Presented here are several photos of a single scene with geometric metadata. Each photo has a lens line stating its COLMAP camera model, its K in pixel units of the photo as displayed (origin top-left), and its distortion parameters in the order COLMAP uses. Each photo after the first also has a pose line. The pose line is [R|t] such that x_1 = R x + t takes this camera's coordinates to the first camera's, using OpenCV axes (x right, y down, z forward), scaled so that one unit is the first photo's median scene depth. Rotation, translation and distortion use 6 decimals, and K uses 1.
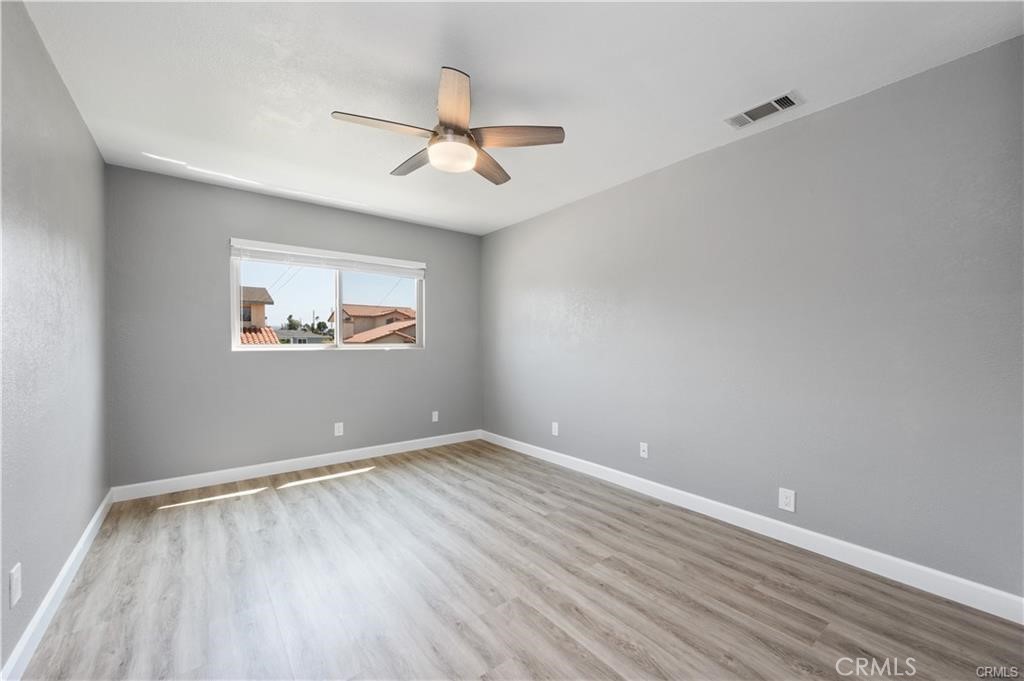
lens RADIAL K [[404.8, 0, 512.0], [0, 404.8, 338.9], [0, 0, 1]] dist [0.000250, -0.000099]
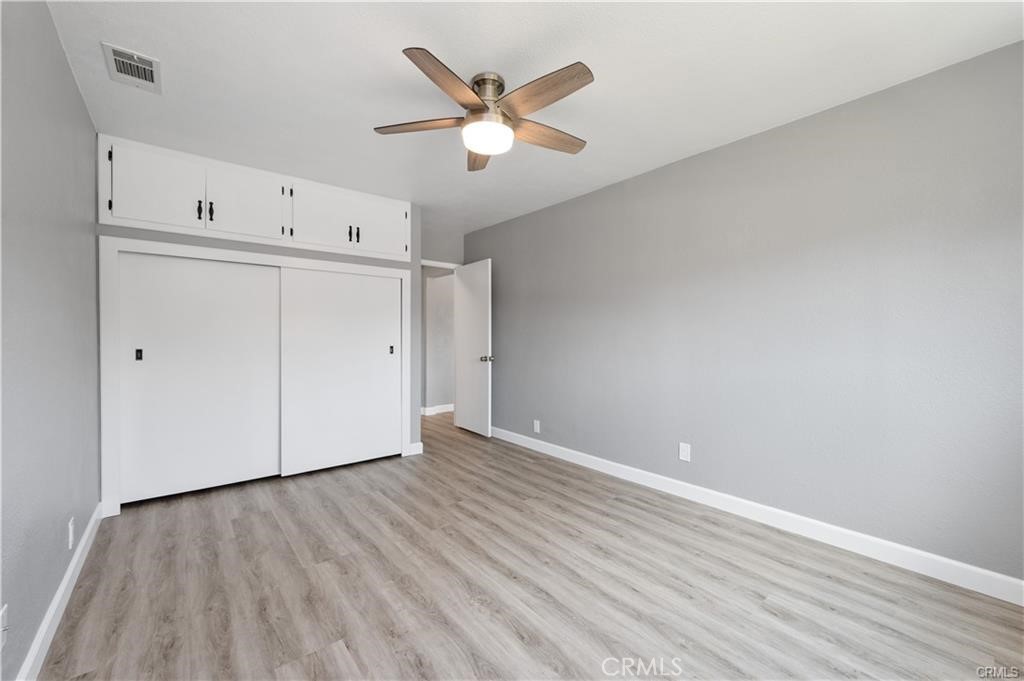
lens RADIAL K [[404.8, 0, 512.0], [0, 404.8, 338.9], [0, 0, 1]] dist [0.000250, -0.000099]
pose [[-0.999640, -0.002792, -0.026678, -0.165128], [-0.002672, 0.999986, -0.004536, 0.018199], [0.026690, -0.004463, -0.999634, 1.837569]]
